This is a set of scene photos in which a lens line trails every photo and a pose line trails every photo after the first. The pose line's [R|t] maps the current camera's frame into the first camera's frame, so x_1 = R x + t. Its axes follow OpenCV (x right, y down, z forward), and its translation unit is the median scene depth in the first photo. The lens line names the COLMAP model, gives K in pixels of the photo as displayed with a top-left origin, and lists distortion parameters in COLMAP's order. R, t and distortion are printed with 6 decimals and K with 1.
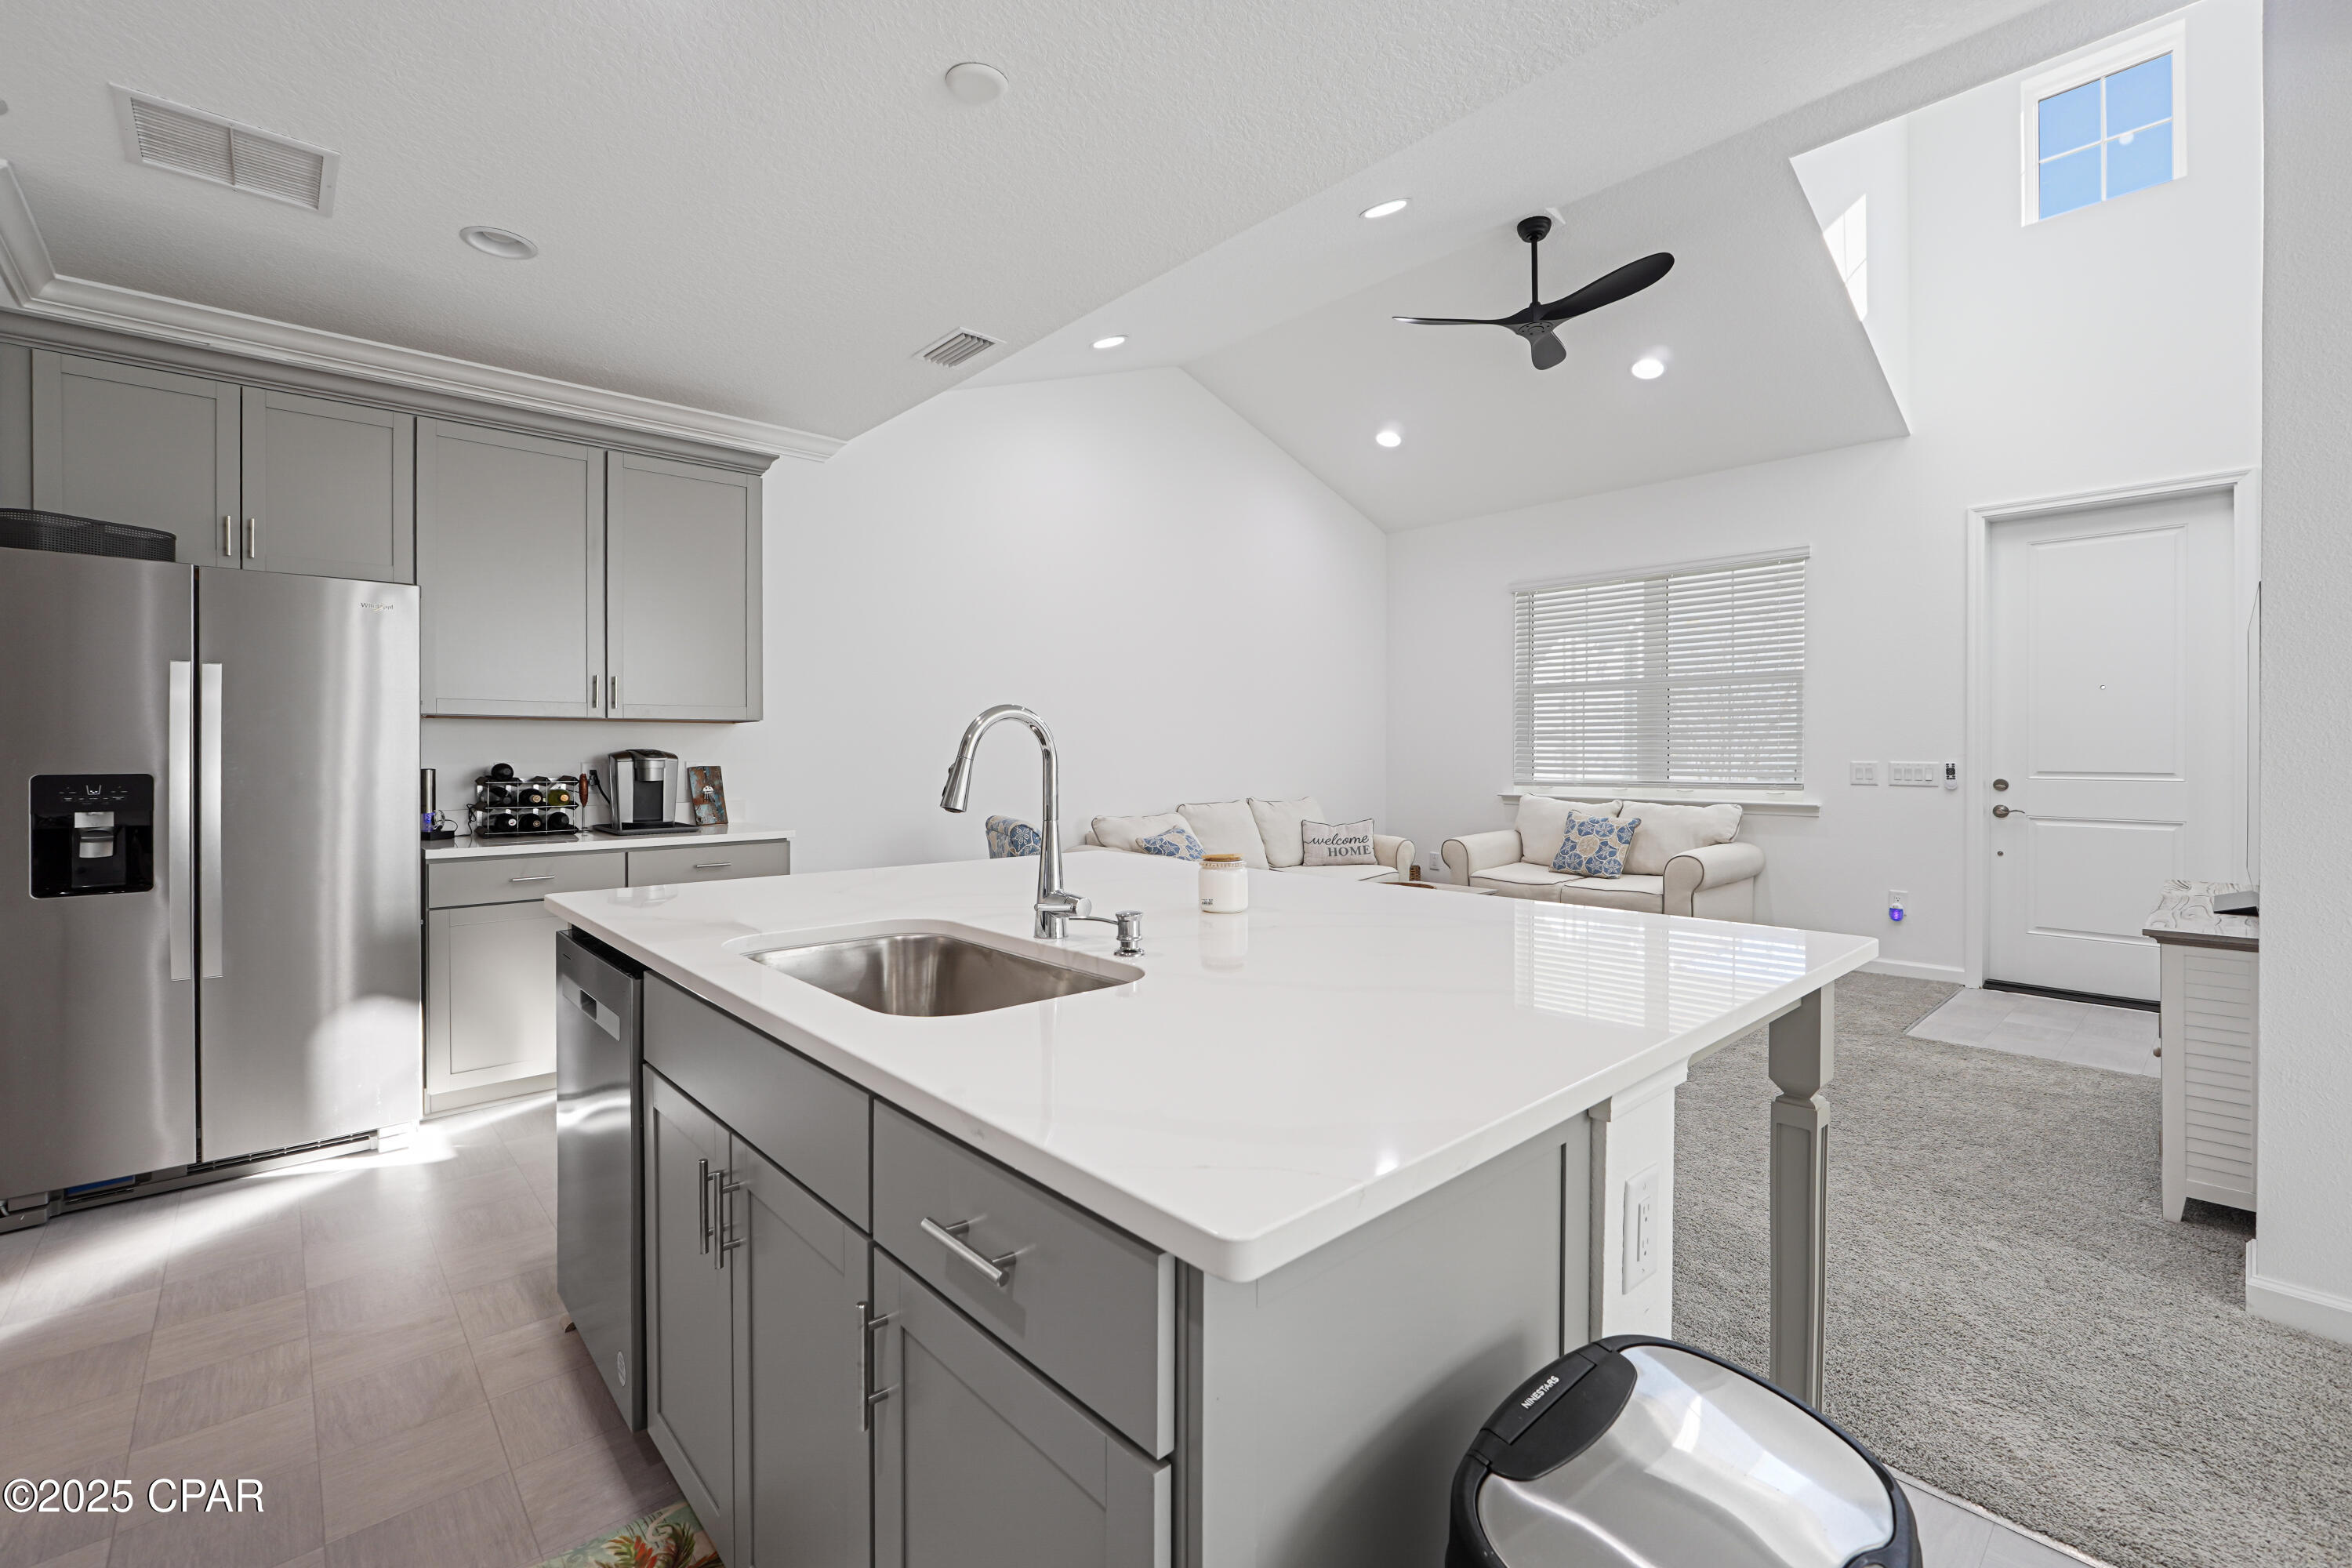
lens RADIAL K [[1010.6, 0, 1166.1], [0, 1010.6, 762.3], [0, 0, 1]] dist [-0.012067, 0.004802]
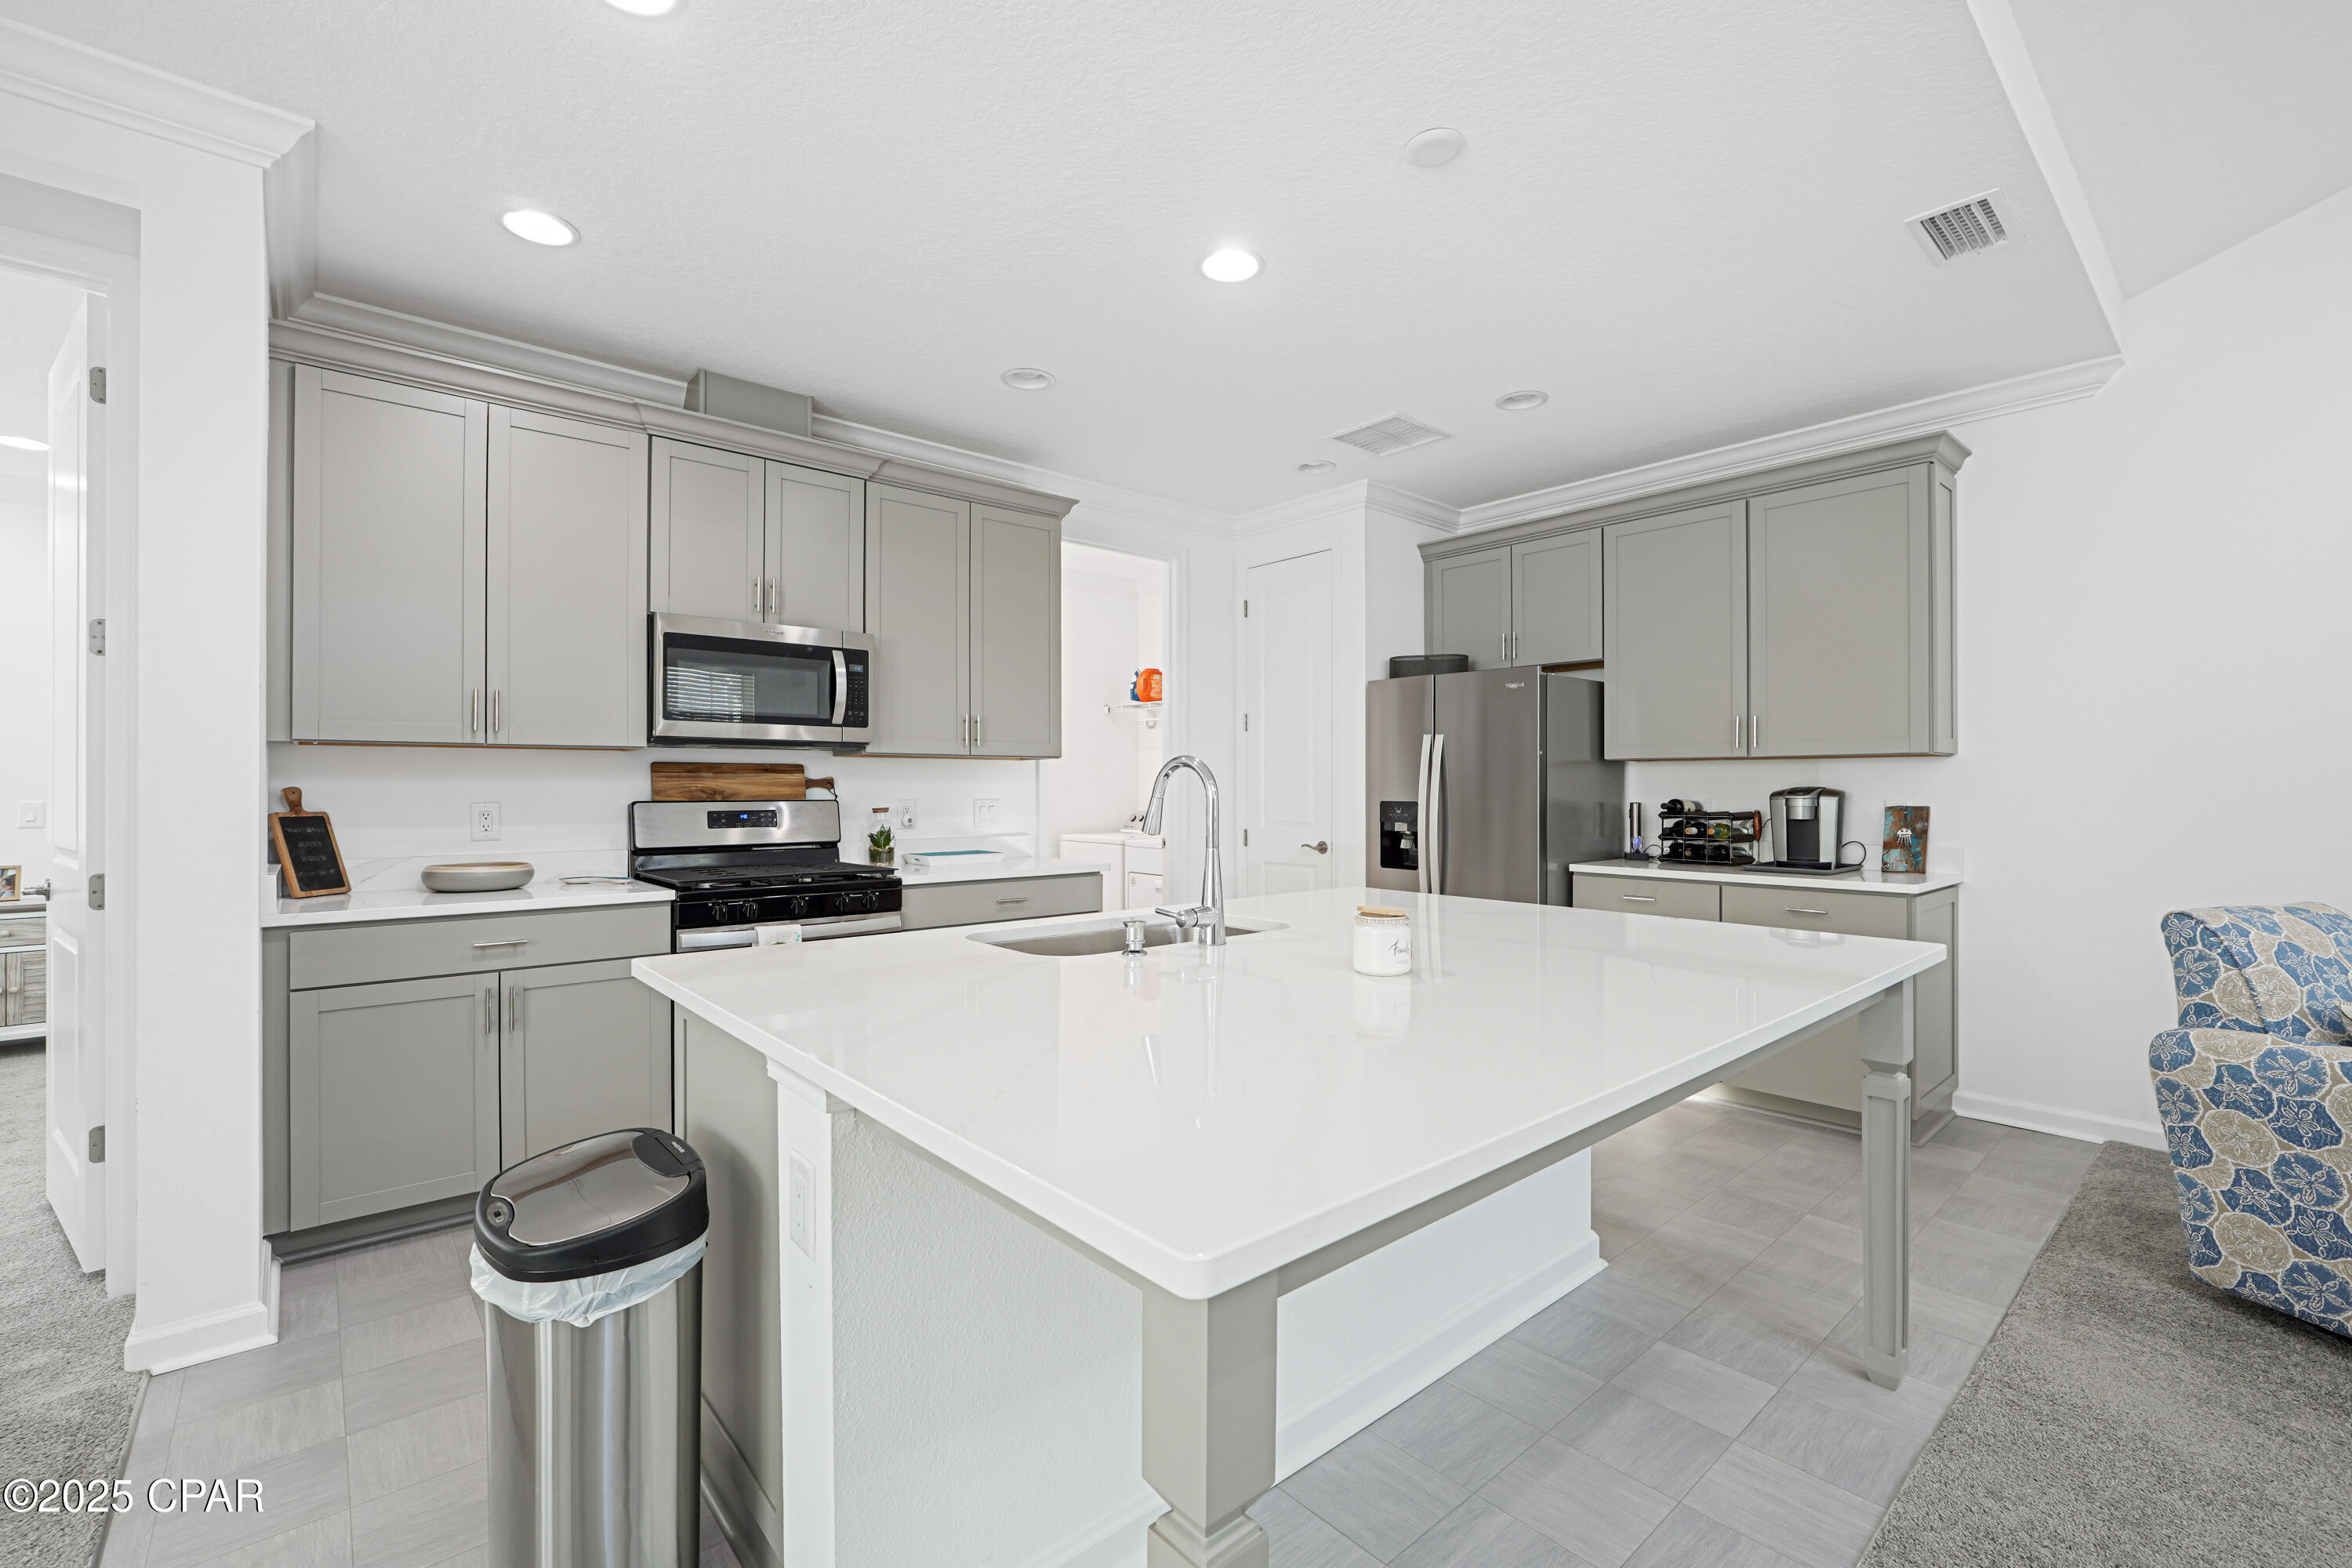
lens RADIAL K [[1010.6, 0, 1180.8], [0, 1010.6, 780.8], [0, 0, 1]] dist [-0.012067, 0.004802]
pose [[-0.010615, -0.004144, -0.999935, 0.362804], [-0.012272, 0.999917, -0.004014, -0.005888], [0.999868, 0.012229, -0.010665, 0.321627]]
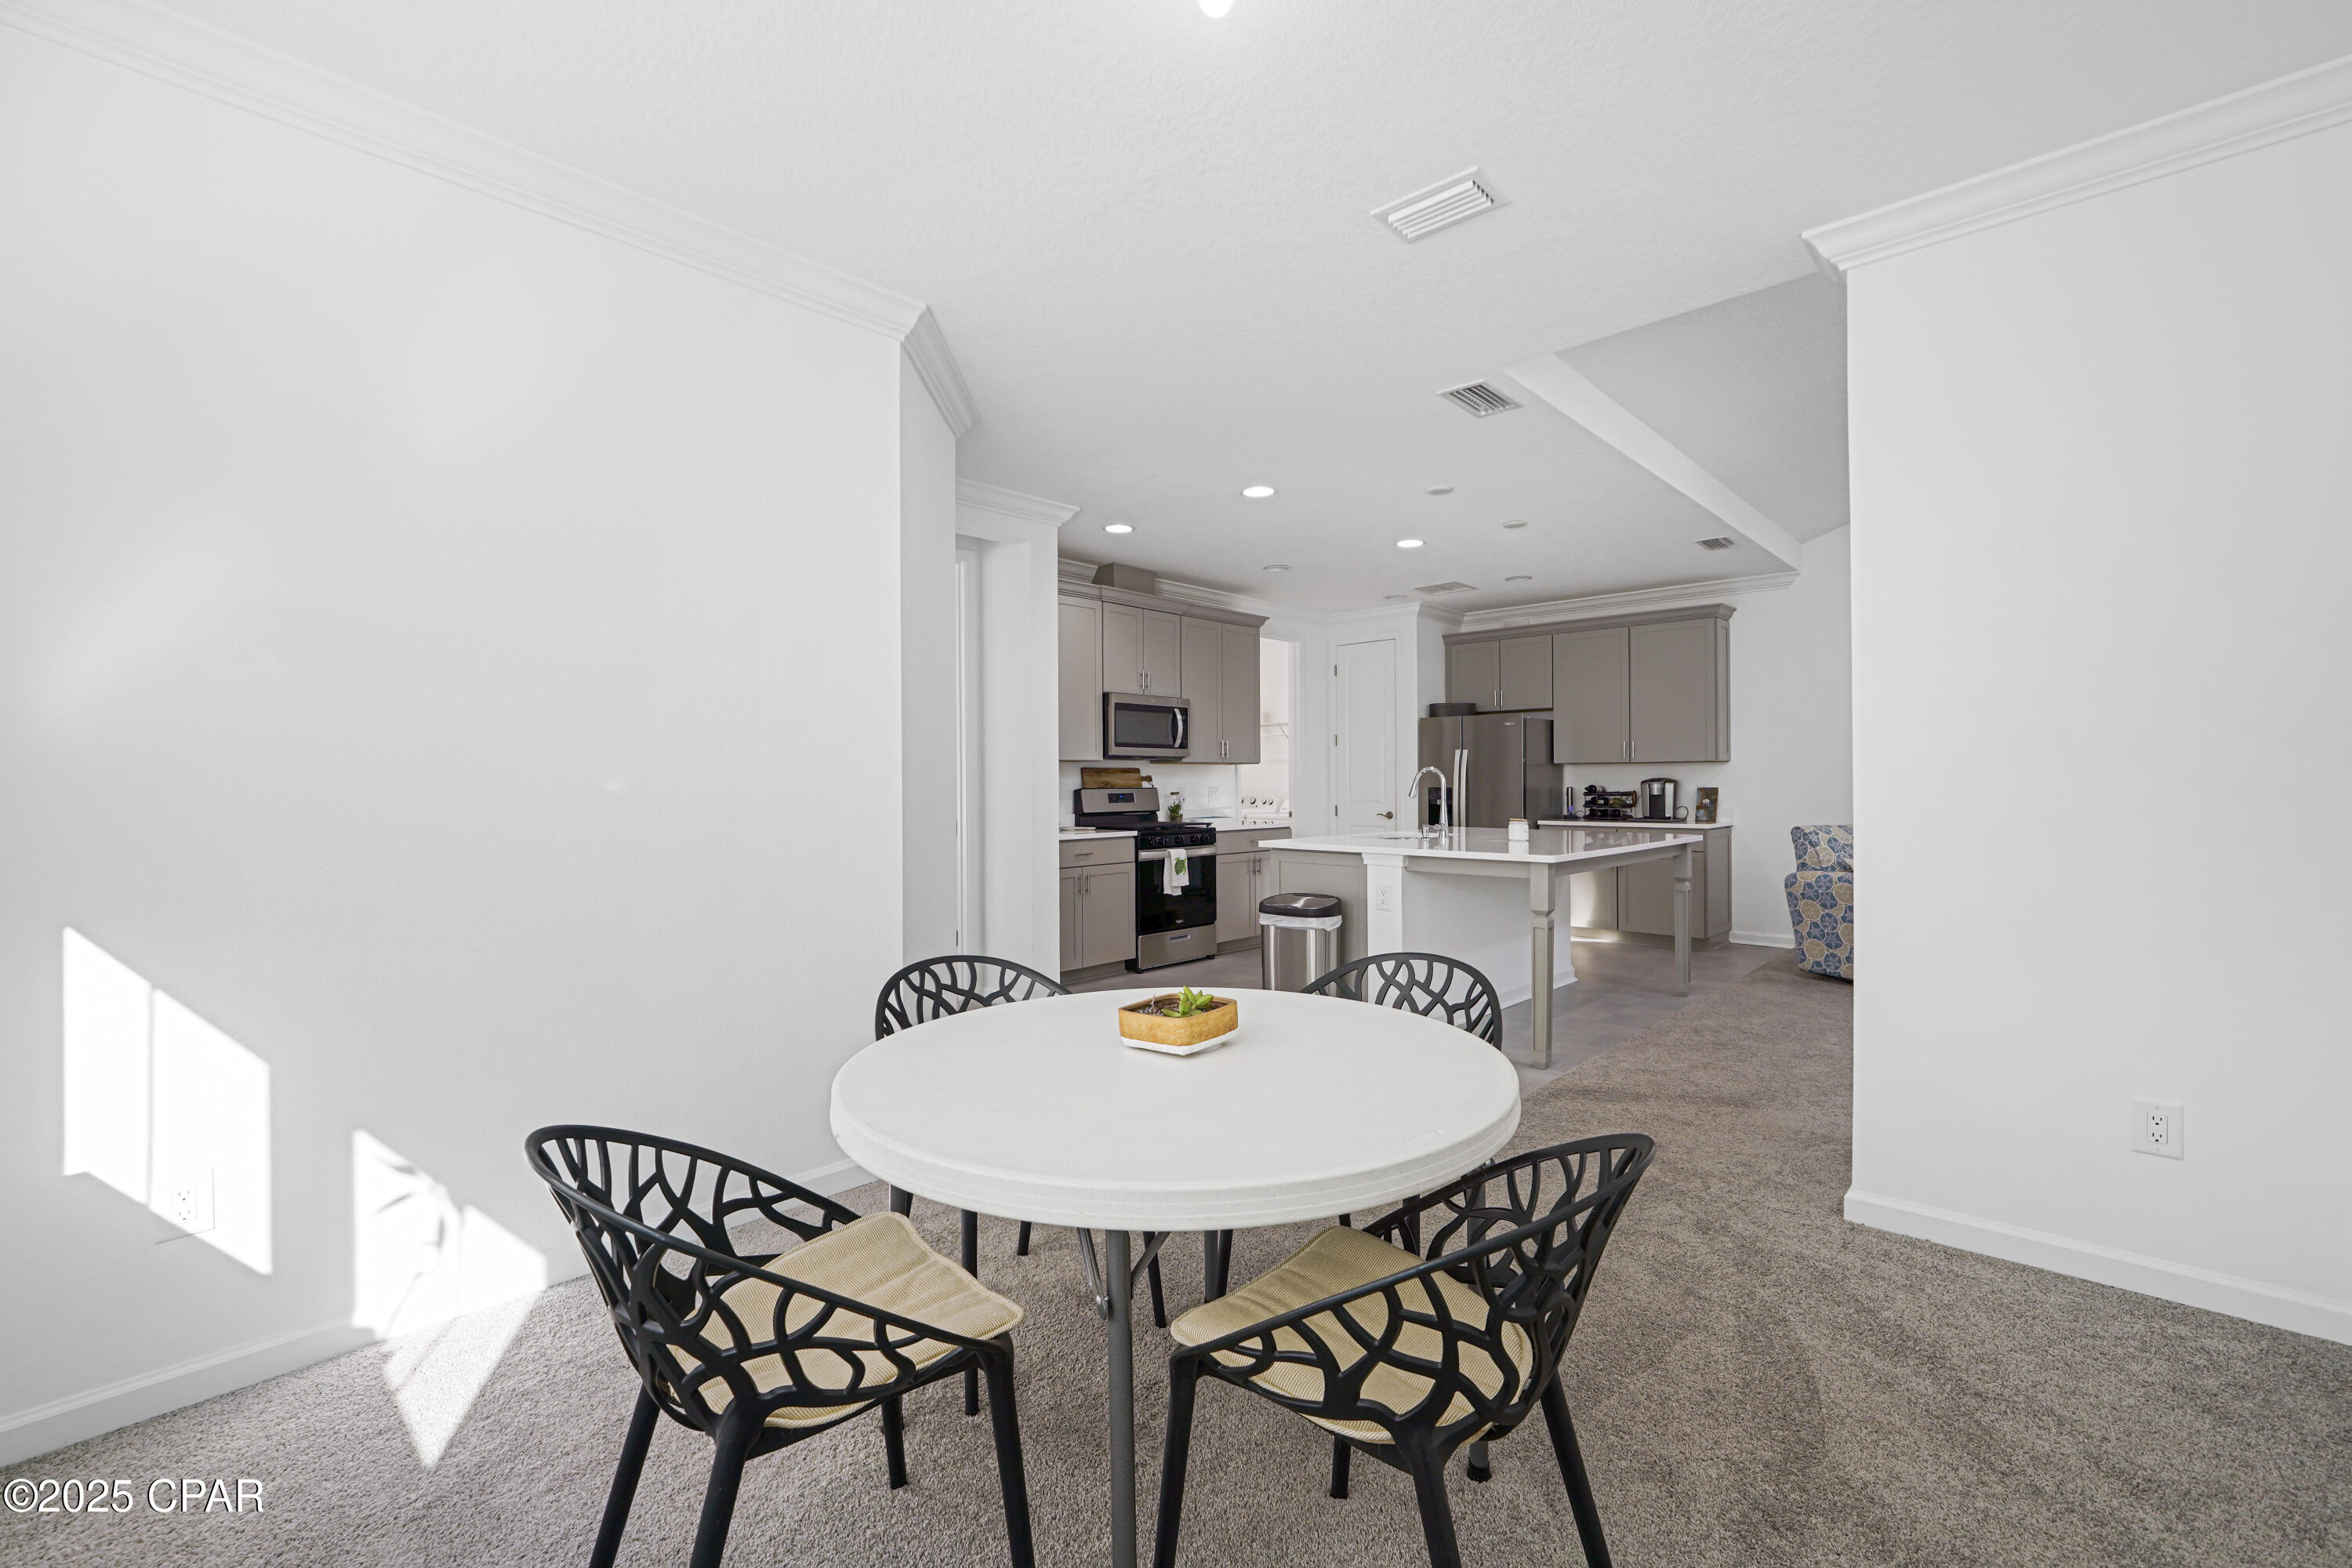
lens RADIAL K [[1010.6, 0, 1182.5], [0, 1010.6, 773.8], [0, 0, 1]] dist [-0.012067, 0.004802]
pose [[0.093910, -0.005715, -0.995564, 1.003595], [-0.007256, 0.999953, -0.006425, -0.001595], [0.995554, 0.007827, 0.093864, -0.047852]]
